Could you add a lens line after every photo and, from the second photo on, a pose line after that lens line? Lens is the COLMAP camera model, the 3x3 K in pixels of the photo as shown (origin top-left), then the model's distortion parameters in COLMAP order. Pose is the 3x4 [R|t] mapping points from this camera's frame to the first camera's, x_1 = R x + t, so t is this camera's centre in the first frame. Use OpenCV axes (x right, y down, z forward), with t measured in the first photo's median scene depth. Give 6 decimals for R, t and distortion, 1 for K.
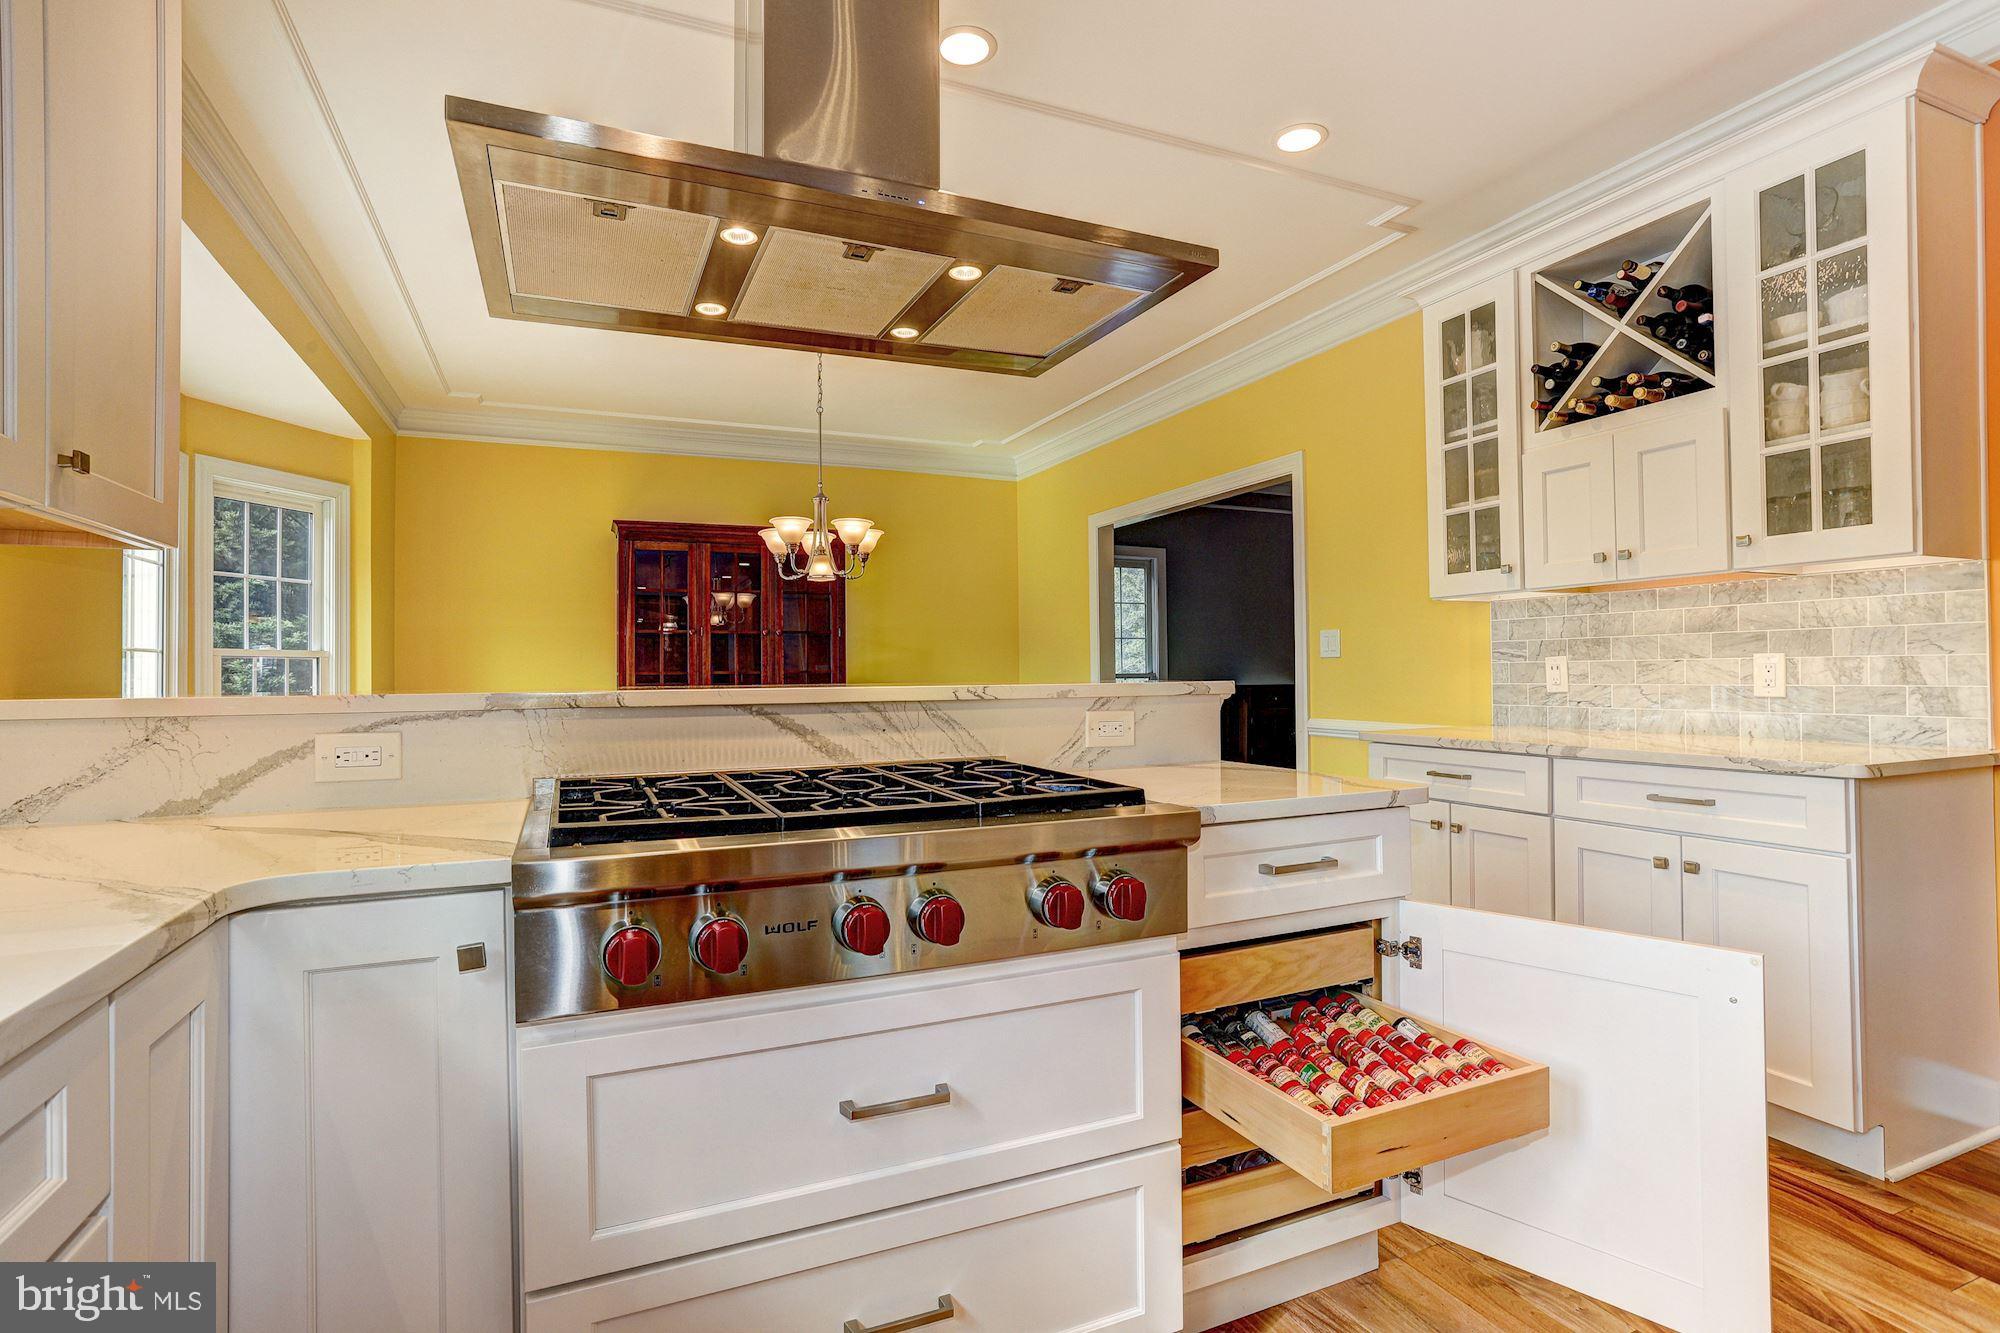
lens RADIAL K [[982.5, 0, 1027.8], [0, 982.5, 679.2], [0, 0, 1]] dist [-0.040749, 0.020851]
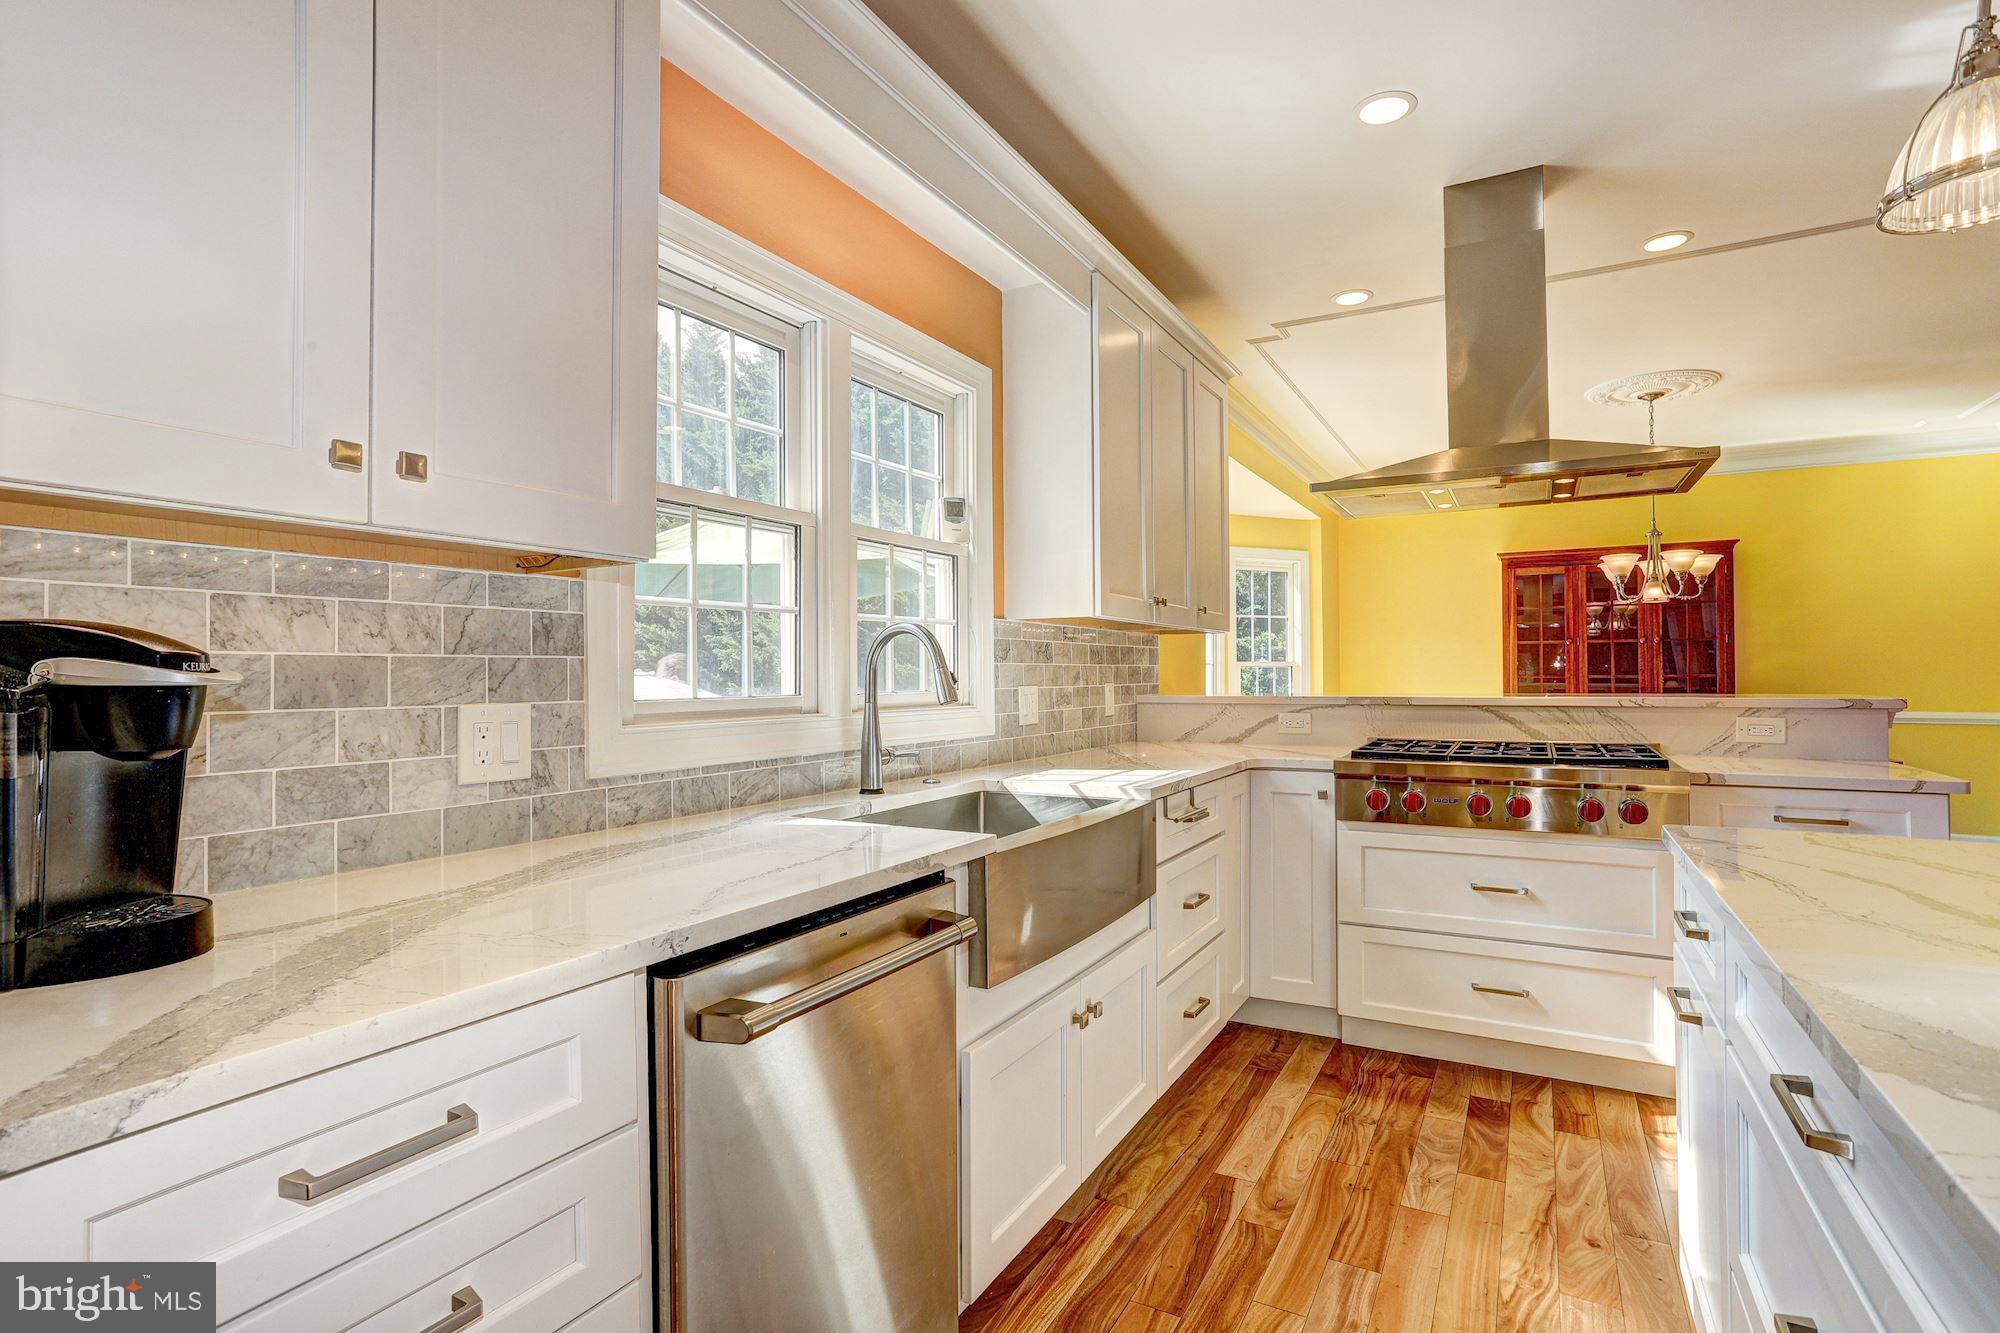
lens RADIAL K [[982.5, 0, 960.5], [0, 982.5, 669.8], [0, 0, 1]] dist [-0.040749, 0.020851]
pose [[0.567015, -0.000070, -0.823707, 0.425843], [-0.004859, 0.999982, -0.003430, -0.019118], [0.823693, 0.005947, 0.567005, -0.535442]]
